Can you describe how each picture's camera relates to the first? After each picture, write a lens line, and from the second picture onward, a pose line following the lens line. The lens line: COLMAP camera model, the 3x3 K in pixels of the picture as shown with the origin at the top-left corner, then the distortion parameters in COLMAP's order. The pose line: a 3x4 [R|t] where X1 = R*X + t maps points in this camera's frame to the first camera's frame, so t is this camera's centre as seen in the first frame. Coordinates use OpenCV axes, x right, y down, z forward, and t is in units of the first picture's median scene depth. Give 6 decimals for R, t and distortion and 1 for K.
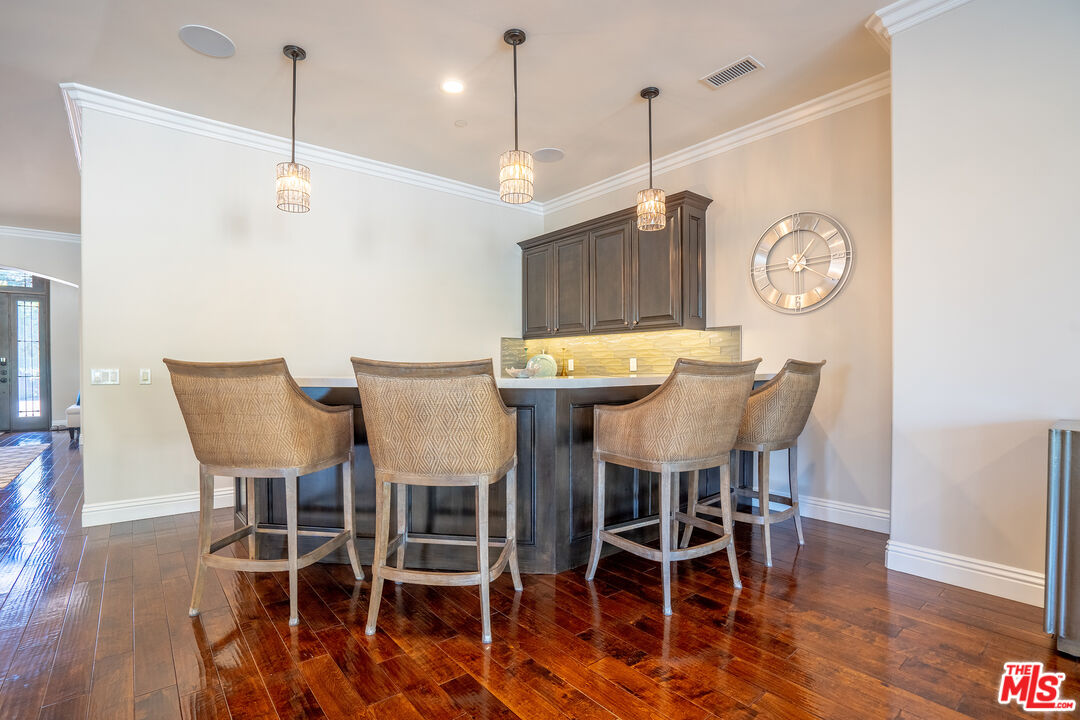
lens RADIAL K [[514.1, 0, 530.9], [0, 514.1, 364.4], [0, 0, 1]] dist [-0.056800, 0.020791]
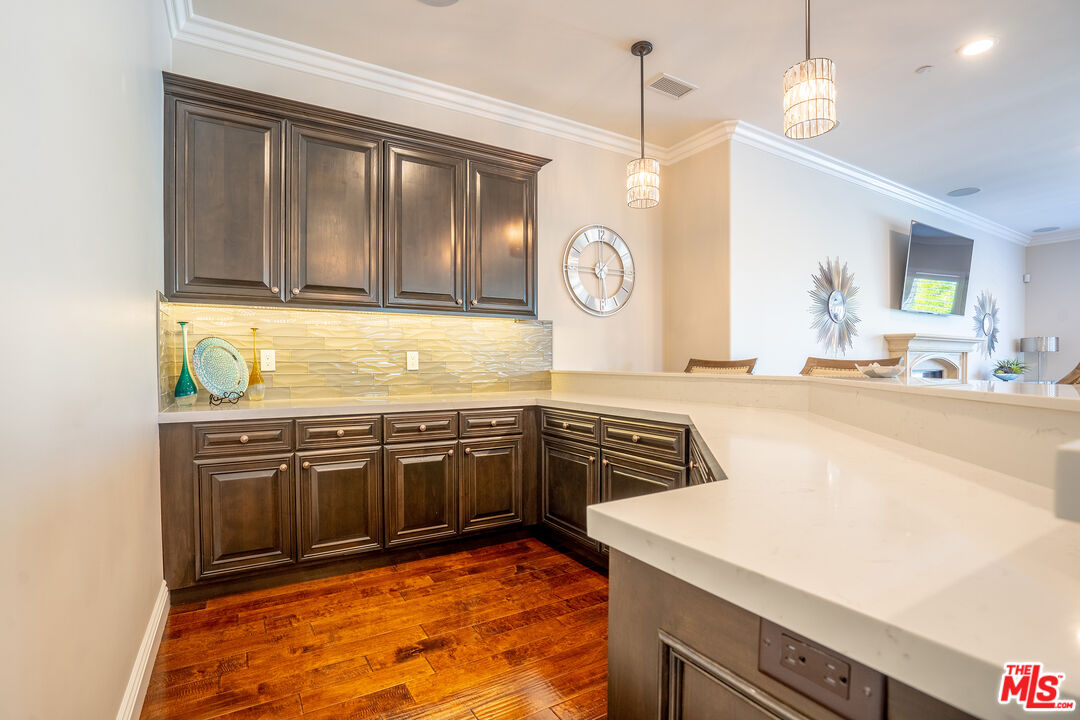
lens RADIAL K [[510.9, 0, 530.4], [0, 510.9, 367.9], [0, 0, 1]] dist [-0.059875, 0.023803]
pose [[0.138406, -0.010308, 0.990322, -0.552714], [-0.001801, 0.999942, 0.010660, 0.002339], [-0.990374, -0.003259, 0.138379, 0.911118]]
